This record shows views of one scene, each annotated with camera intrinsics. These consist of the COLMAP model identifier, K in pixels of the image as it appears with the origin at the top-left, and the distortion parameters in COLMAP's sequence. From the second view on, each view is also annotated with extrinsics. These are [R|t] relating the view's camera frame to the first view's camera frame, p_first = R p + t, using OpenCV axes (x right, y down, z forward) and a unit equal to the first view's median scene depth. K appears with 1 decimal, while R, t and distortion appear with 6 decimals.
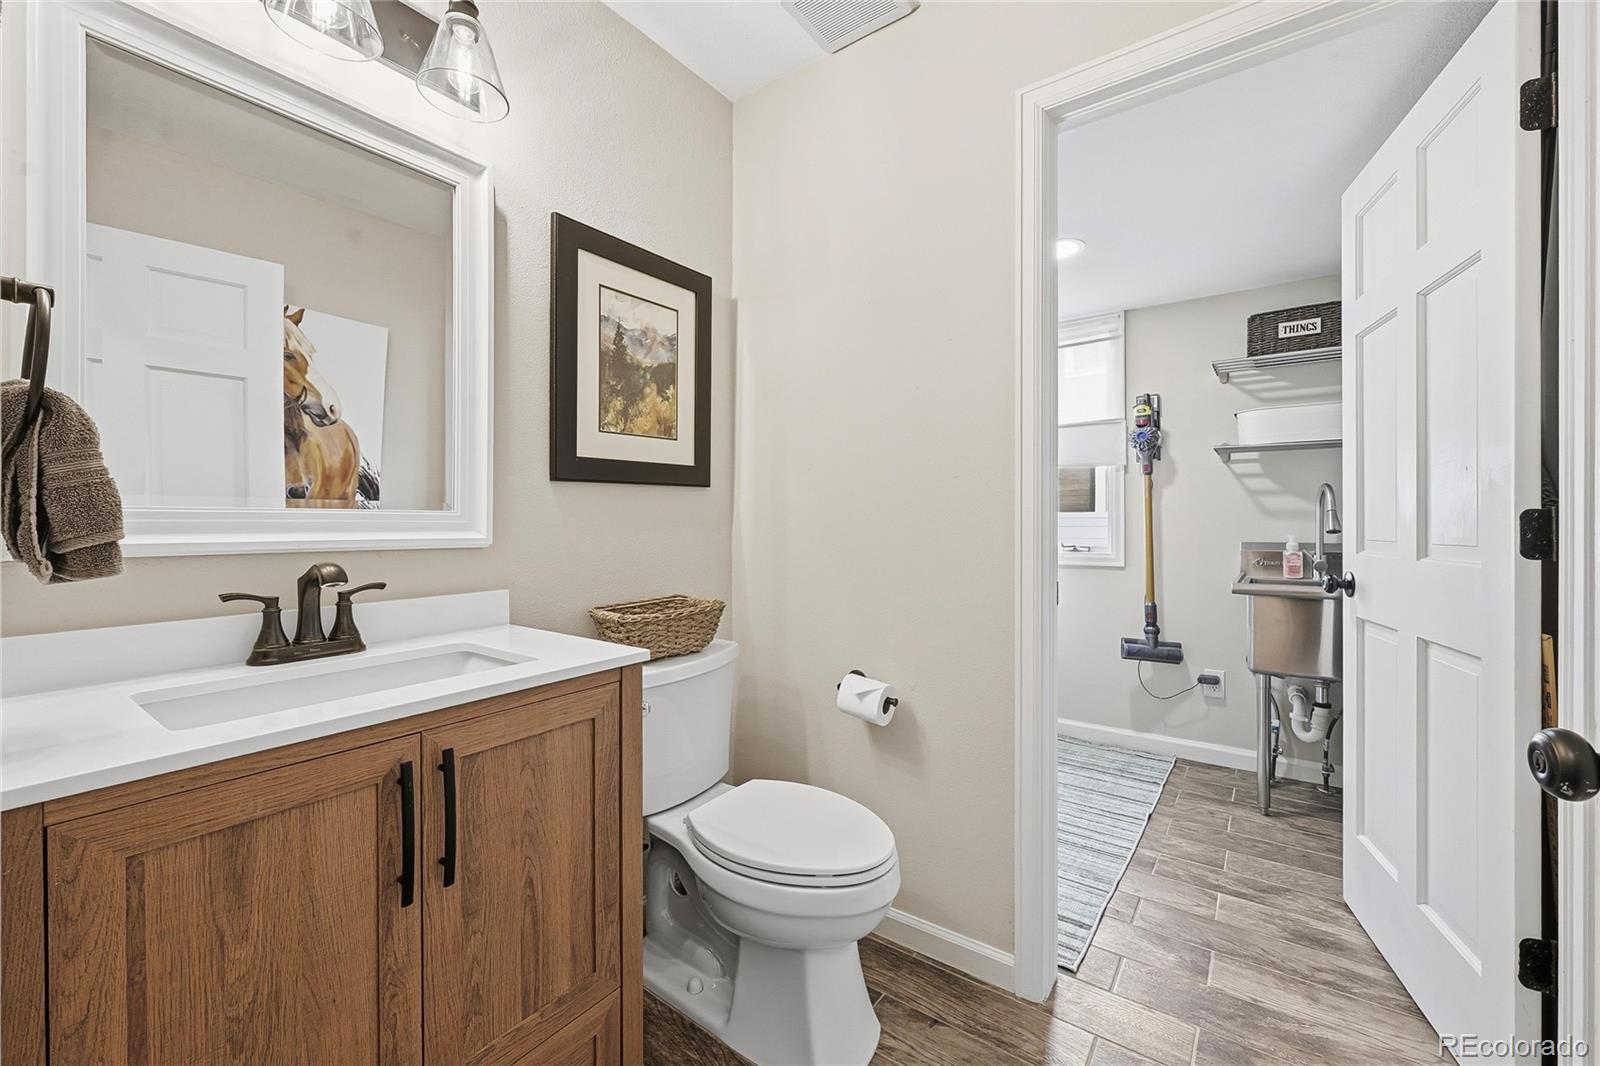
lens RADIAL K [[635.7, 0, 800.0], [0, 635.7, 533.0], [0, 0, 1]] dist [0.001170, 0.000288]
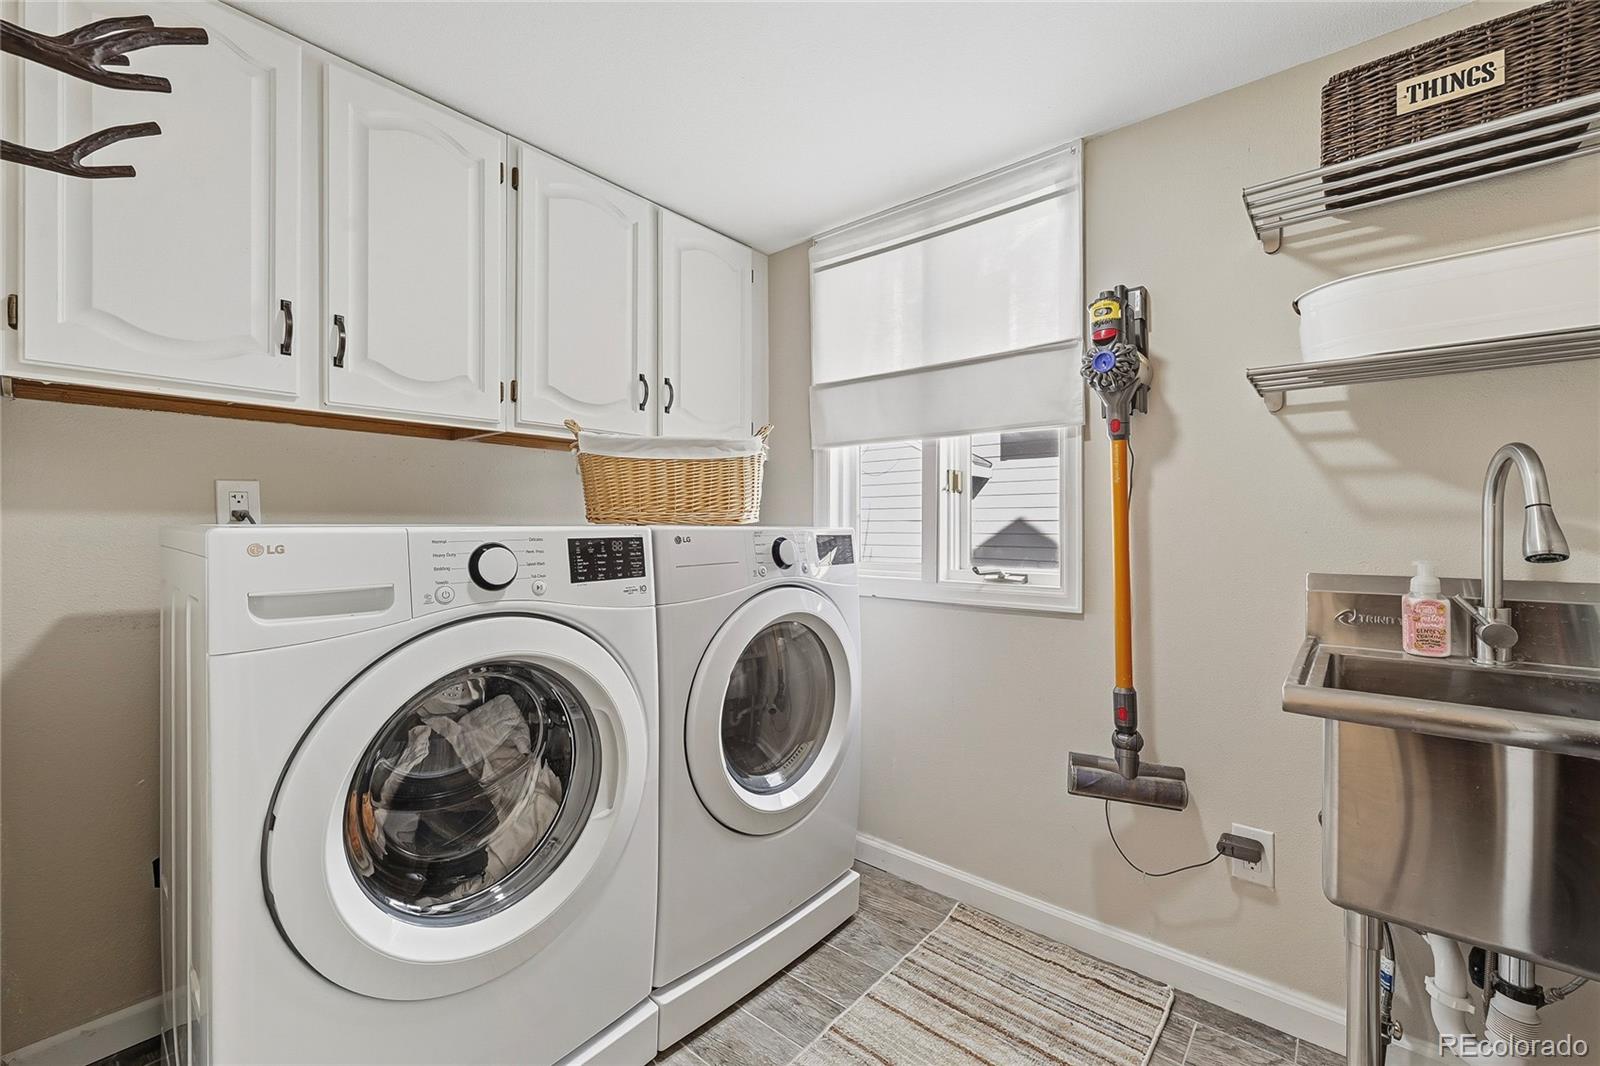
lens RADIAL K [[646.3, 0, 799.2], [0, 646.3, 536.6], [0, 0, 1]] dist [-0.001756, 0.000634]
pose [[0.997670, 0.006233, -0.067940, 0.332854], [-0.006725, 0.999953, -0.007025, -0.007676], [0.067893, 0.007465, 0.997665, 0.473014]]
